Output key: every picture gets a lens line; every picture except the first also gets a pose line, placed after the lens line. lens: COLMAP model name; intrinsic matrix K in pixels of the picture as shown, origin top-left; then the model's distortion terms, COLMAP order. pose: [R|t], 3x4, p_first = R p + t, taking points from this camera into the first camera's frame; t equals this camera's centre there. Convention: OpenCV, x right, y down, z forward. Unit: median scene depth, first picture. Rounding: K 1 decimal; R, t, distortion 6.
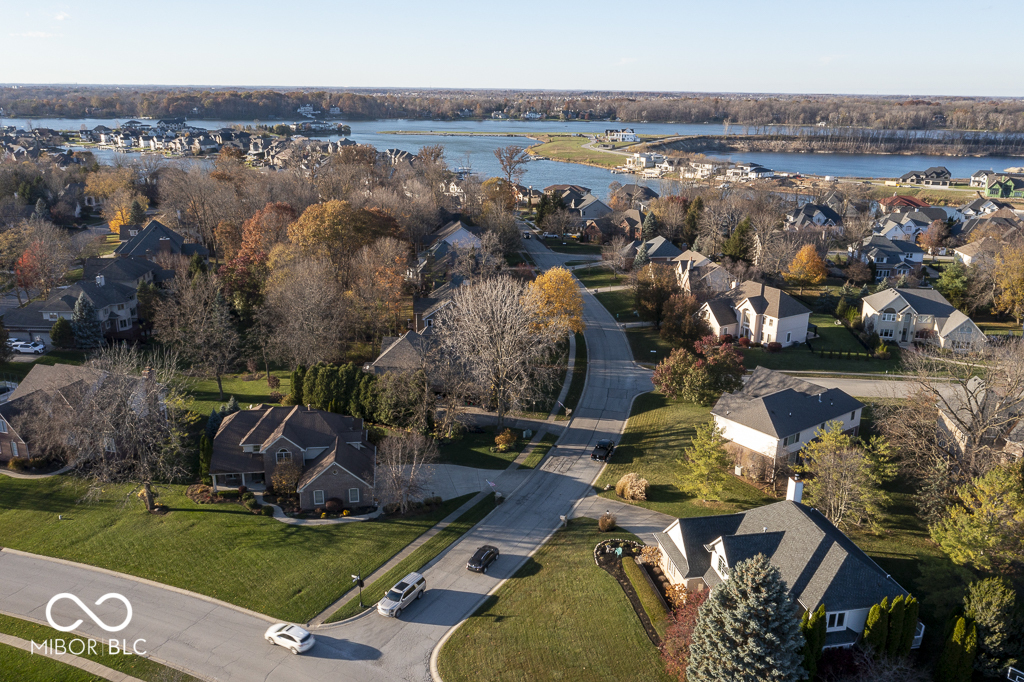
lens RADIAL K [[810.0, 0, 509.7], [0, 810.0, 343.3], [0, 0, 1]] dist [-0.015395, 0.013288]
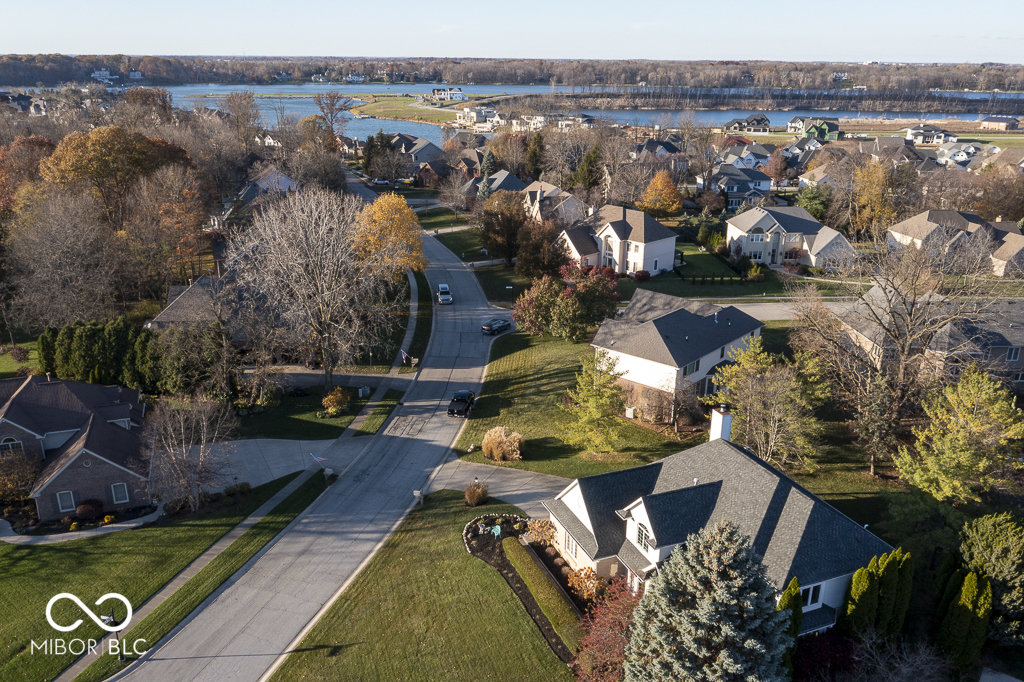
lens RADIAL K [[810.0, 0, 509.7], [0, 810.0, 343.3], [0, 0, 1]] dist [-0.015395, 0.013288]
pose [[0.978807, -0.071276, 0.191983, 0.011868], [0.064305, 0.997033, 0.042308, 0.038915], [-0.194429, -0.029066, 0.980486, 0.193520]]
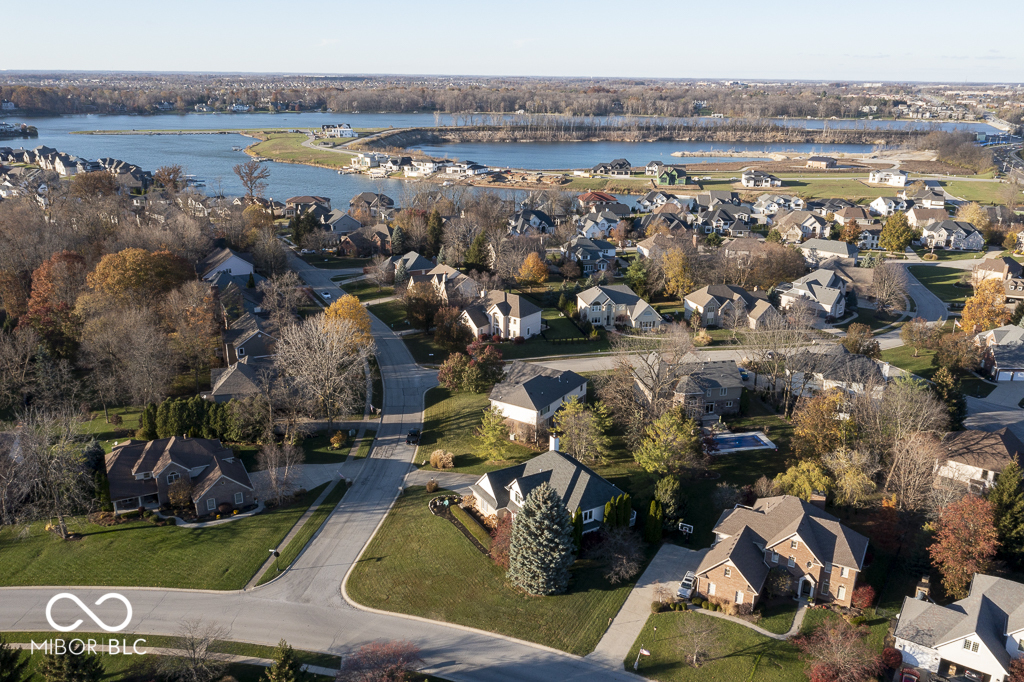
lens RADIAL K [[810.0, 0, 509.7], [0, 810.0, 343.3], [0, 0, 1]] dist [-0.015395, 0.013288]
pose [[0.940397, -0.108126, 0.322431, -0.138210], [0.101592, 0.994135, 0.037077, -0.050683], [-0.324549, -0.002110, 0.945867, -0.294297]]
